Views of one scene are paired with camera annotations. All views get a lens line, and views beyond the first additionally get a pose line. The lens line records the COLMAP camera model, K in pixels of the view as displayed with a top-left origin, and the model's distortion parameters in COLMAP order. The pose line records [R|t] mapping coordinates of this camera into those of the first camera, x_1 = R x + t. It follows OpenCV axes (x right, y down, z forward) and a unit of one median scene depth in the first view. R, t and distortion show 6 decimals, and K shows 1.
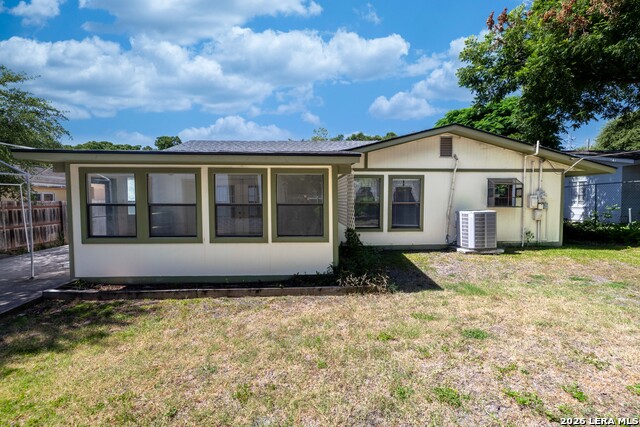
lens RADIAL K [[276.1, 0, 318.4], [0, 276.1, 211.3], [0, 0, 1]] dist [-0.000901, -0.000030]
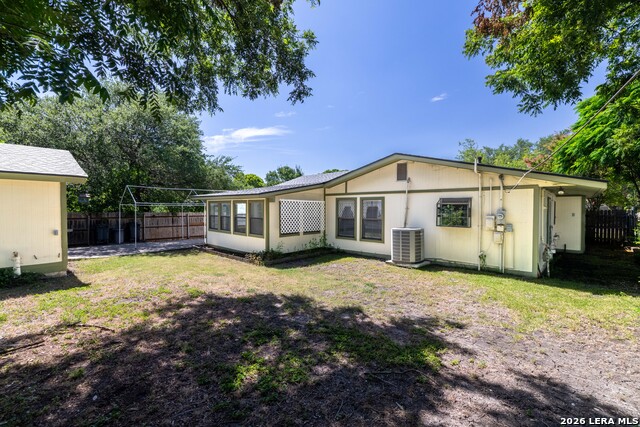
lens RADIAL K [[276.1, 0, 318.4], [0, 276.1, 211.3], [0, 0, 1]] dist [-0.000901, -0.000030]
pose [[0.693125, 0.013610, -0.720689, 1.052680], [-0.036720, 0.999190, -0.016446, -0.036544], [0.719881, 0.037863, 0.693064, -0.042332]]
